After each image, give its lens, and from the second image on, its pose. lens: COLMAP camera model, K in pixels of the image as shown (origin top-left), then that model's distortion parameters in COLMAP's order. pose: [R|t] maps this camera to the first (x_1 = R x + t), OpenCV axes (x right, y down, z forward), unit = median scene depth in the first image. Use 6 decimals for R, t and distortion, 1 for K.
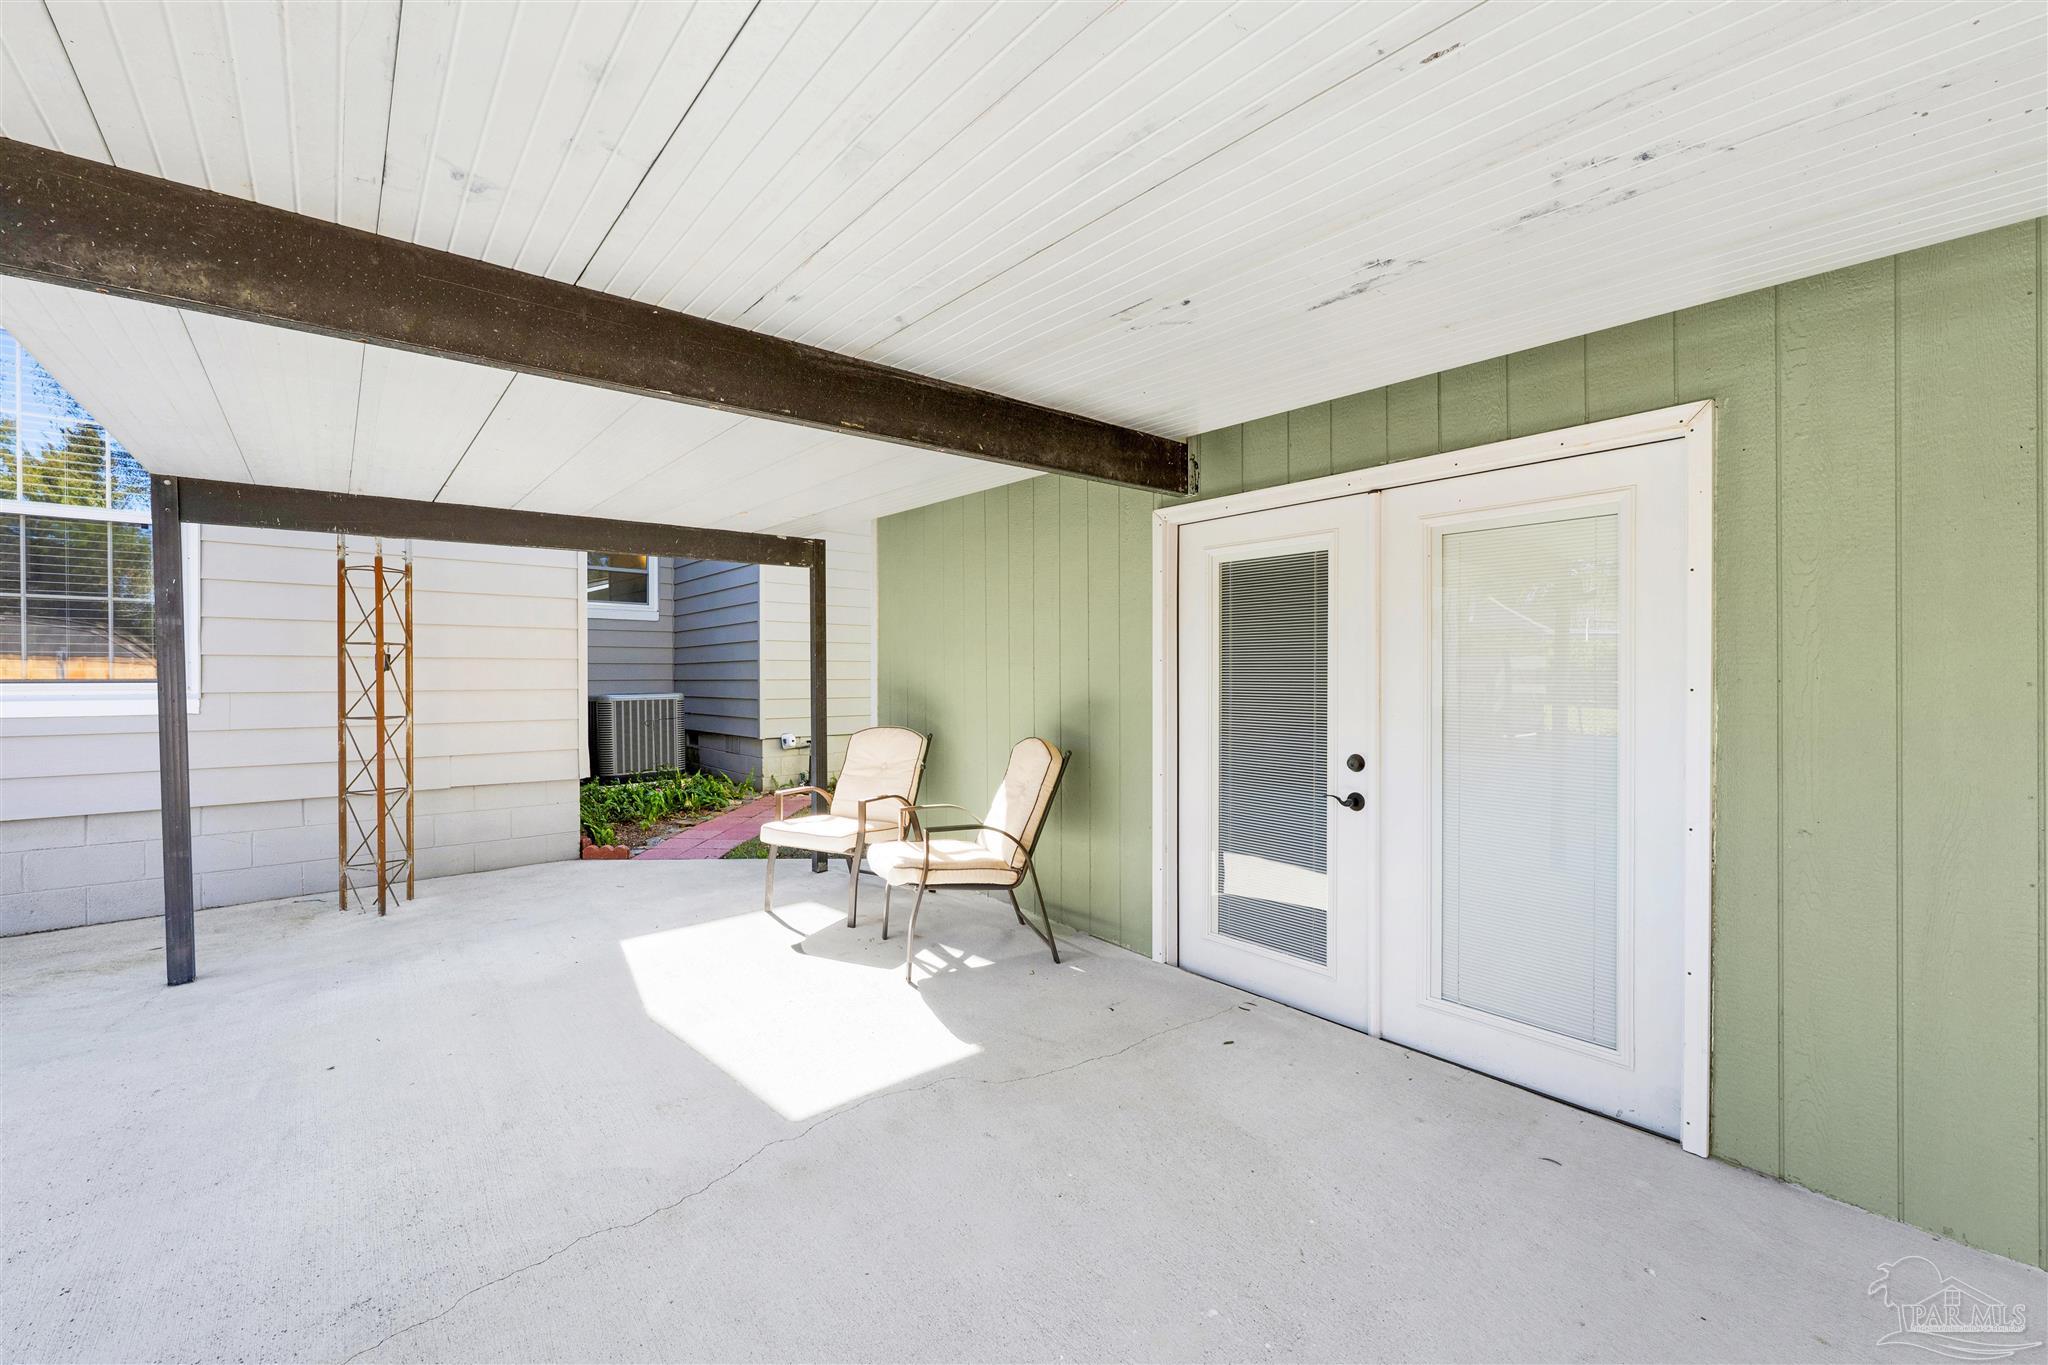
lens RADIAL K [[805.1, 0, 1024.0], [0, 805.1, 682.5], [0, 0, 1]] dist [0.001687, 0.000039]
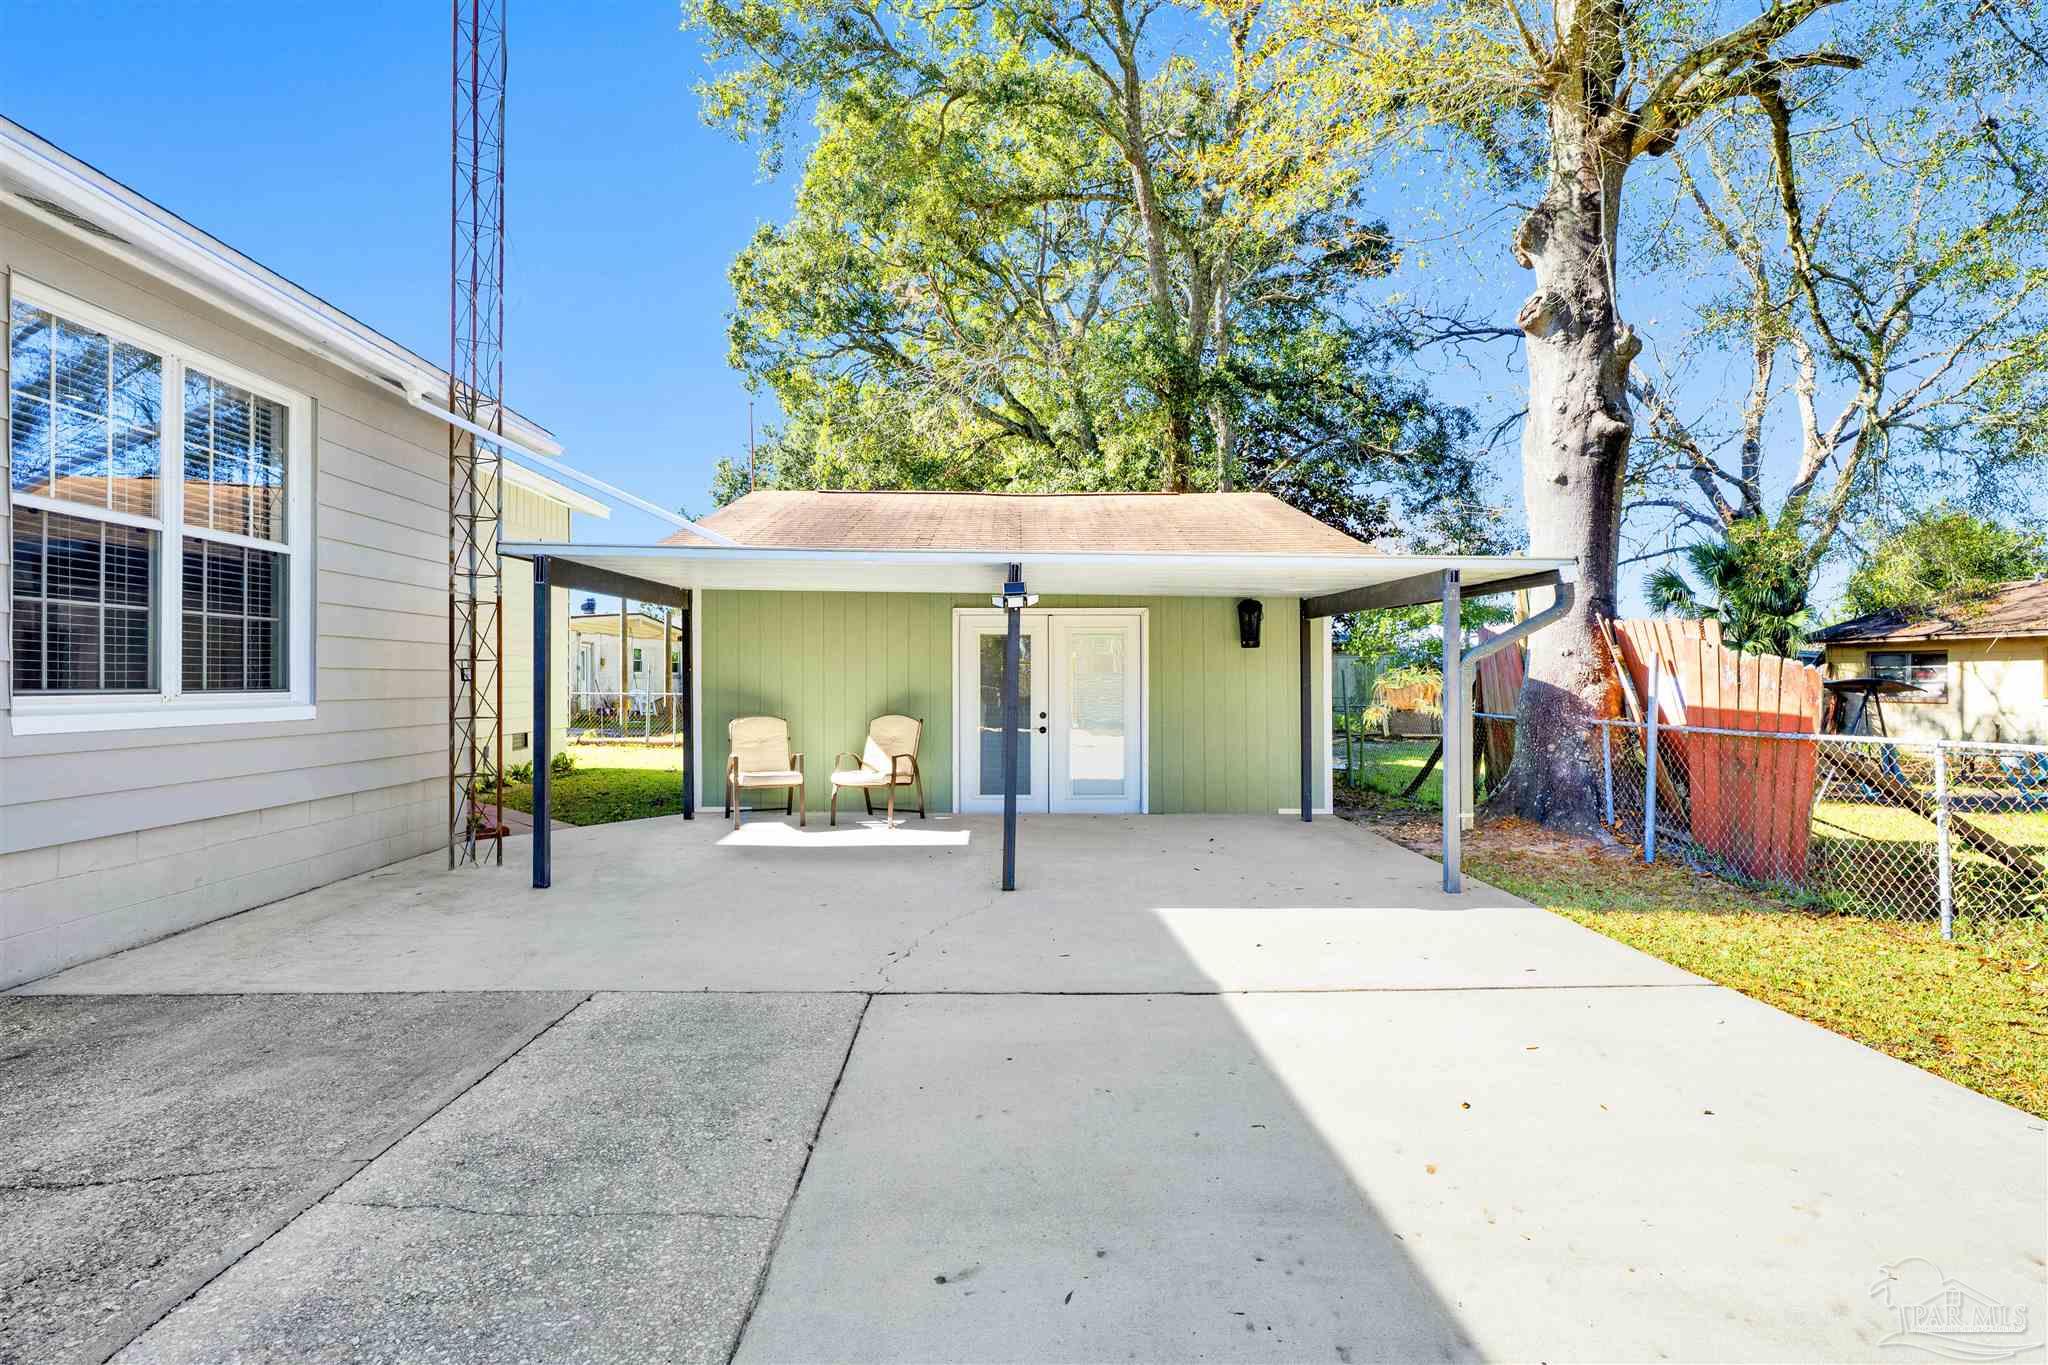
lens RADIAL K [[983.1, 0, 1019.8], [0, 983.1, 676.0], [0, 0, 1]] dist [0.002284, 0.000992]
pose [[0.620869, 0.001474, 0.783913, -1.947255], [0.009541, 0.999910, -0.009437, -0.000351], [-0.783856, 0.013339, 0.620799, -0.854048]]
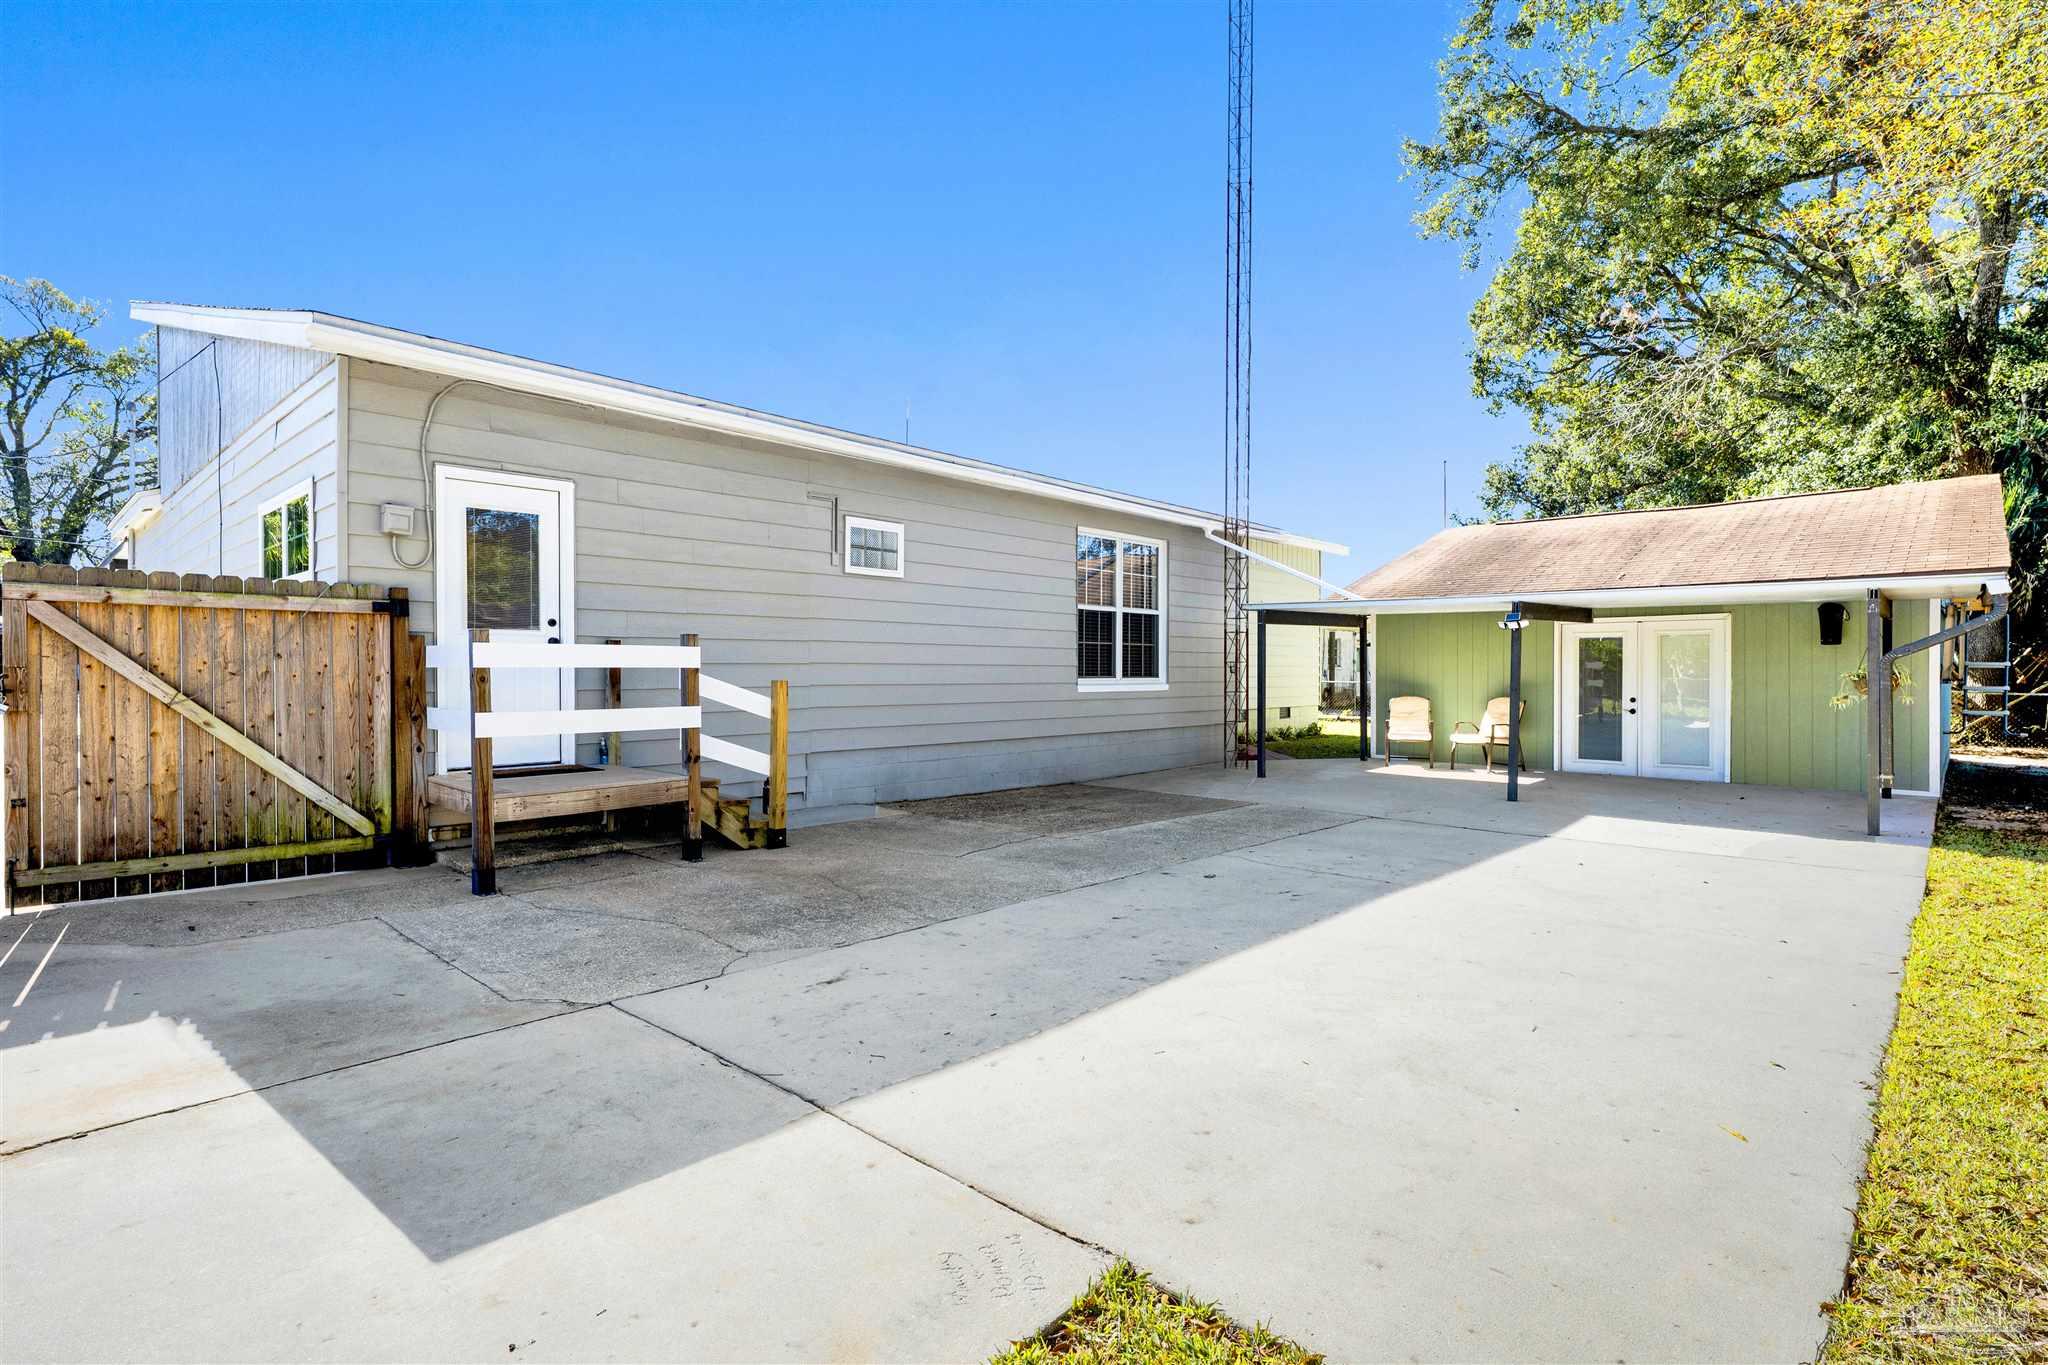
lens RADIAL K [[983.1, 0, 1019.8], [0, 983.1, 676.0], [0, 0, 1]] dist [0.002284, 0.000992]
pose [[0.993120, -0.002748, 0.117068, -2.382496], [0.003348, 0.999982, -0.004926, 0.008459], [-0.117053, 0.005284, 0.993112, -2.548151]]
